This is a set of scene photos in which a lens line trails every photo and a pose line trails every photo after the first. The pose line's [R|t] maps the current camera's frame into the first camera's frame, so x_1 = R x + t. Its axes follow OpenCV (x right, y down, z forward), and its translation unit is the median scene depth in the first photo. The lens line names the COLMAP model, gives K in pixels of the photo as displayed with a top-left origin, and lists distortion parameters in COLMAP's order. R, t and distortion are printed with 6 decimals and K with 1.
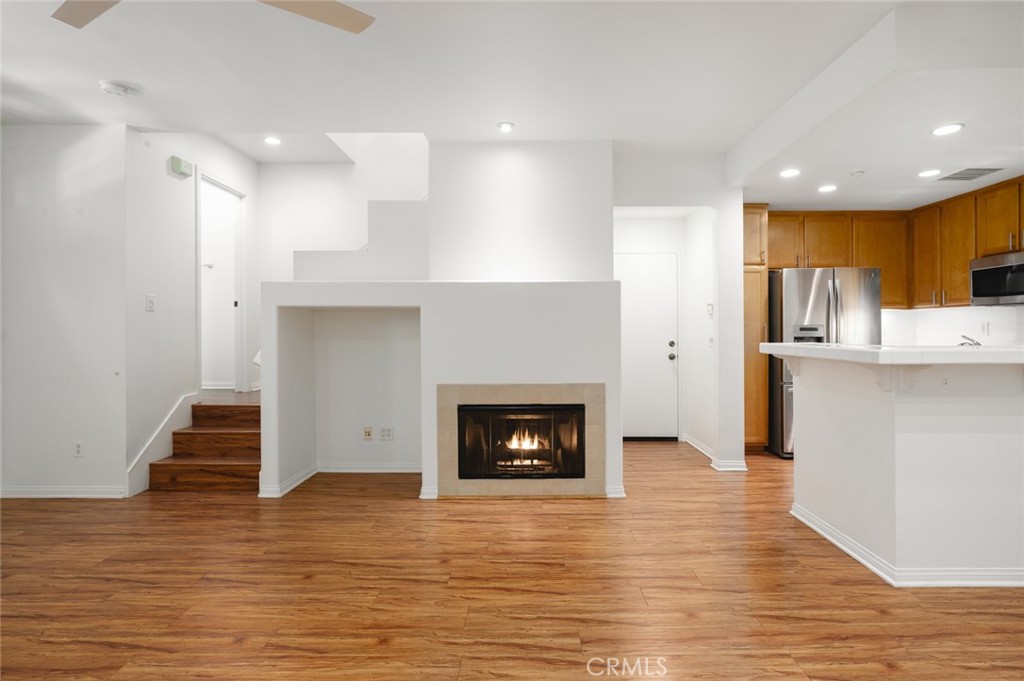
lens RADIAL K [[495.0, 0, 531.7], [0, 495.0, 329.1], [0, 0, 1]] dist [-0.008666, 0.003605]
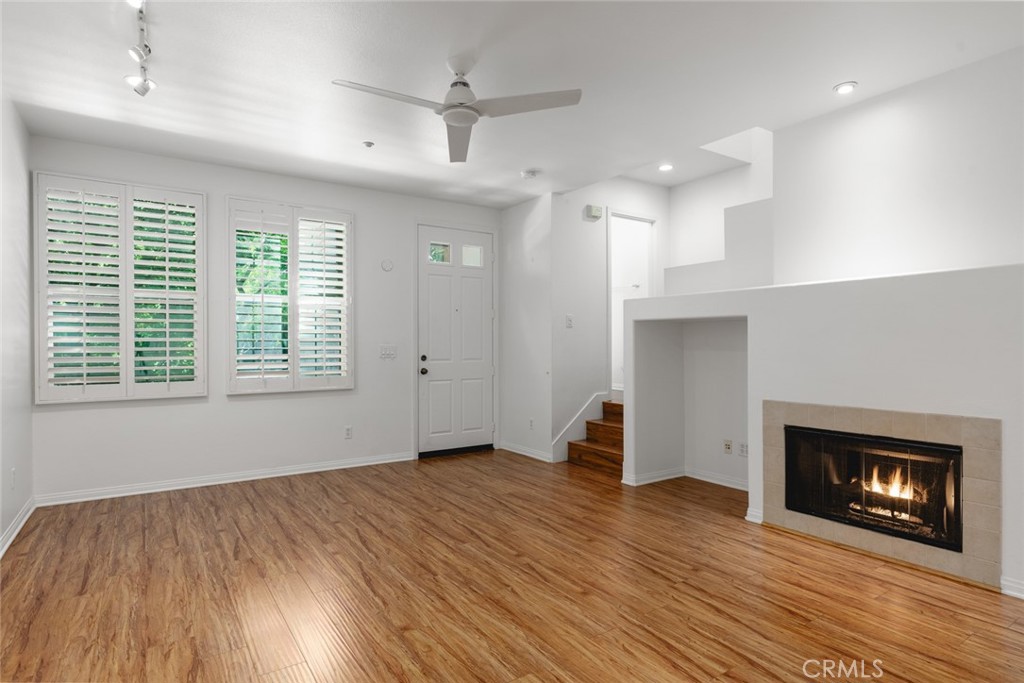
lens RADIAL K [[553.9, 0, 509.2], [0, 553.9, 345.0], [0, 0, 1]] dist [-0.006836, 0.003319]
pose [[0.551314, 0.002740, -0.834293, 0.385736], [0.005842, 0.999957, 0.007145, -0.000194], [0.834277, -0.008813, 0.551275, 0.042979]]
